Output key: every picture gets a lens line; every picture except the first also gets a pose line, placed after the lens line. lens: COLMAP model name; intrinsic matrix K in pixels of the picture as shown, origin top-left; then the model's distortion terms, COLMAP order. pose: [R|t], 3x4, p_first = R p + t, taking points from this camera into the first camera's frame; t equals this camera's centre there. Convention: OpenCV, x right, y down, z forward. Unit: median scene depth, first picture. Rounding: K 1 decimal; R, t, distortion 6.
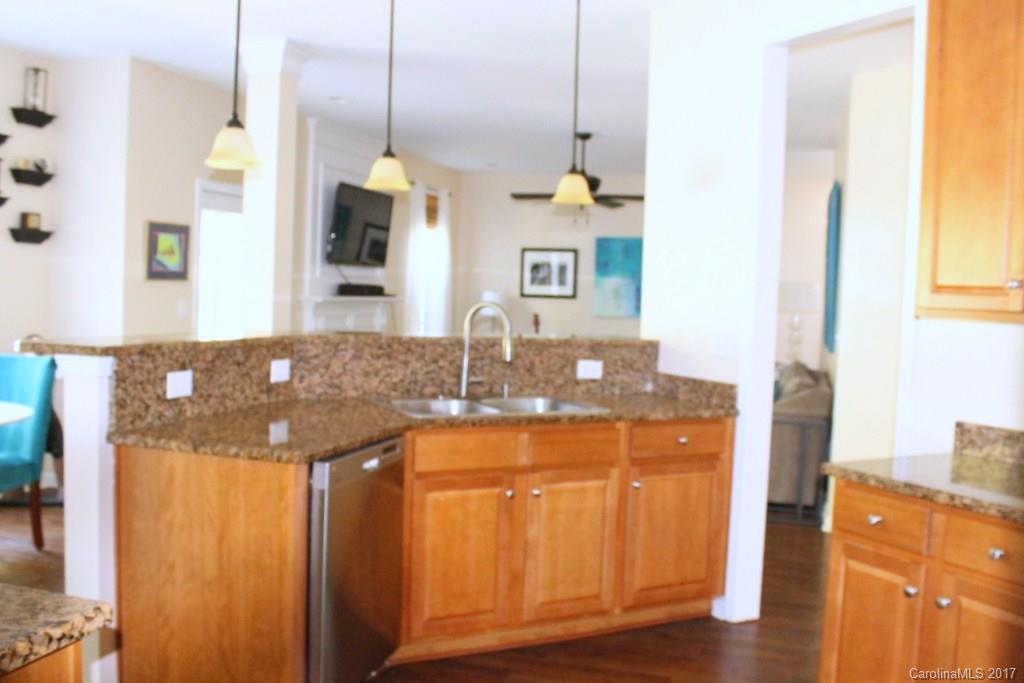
lens RADIAL K [[879.5, 0, 512.0], [0, 879.5, 341.5], [0, 0, 1]] dist [0.000197, 0.000361]
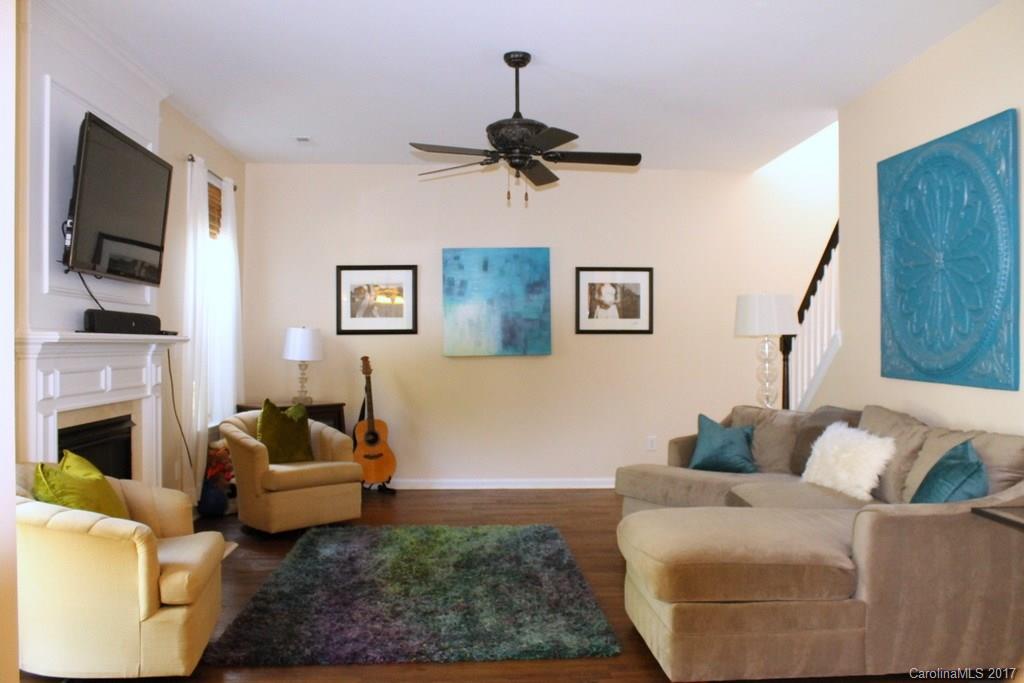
lens RADIAL K [[879.5, 0, 512.0], [0, 879.5, 341.5], [0, 0, 1]] dist [0.000197, 0.000361]
pose [[0.951800, -0.037145, 0.304461, -0.098847], [0.052791, 0.997666, -0.043318, -0.007441], [-0.302141, 0.057303, 0.951539, 0.353975]]
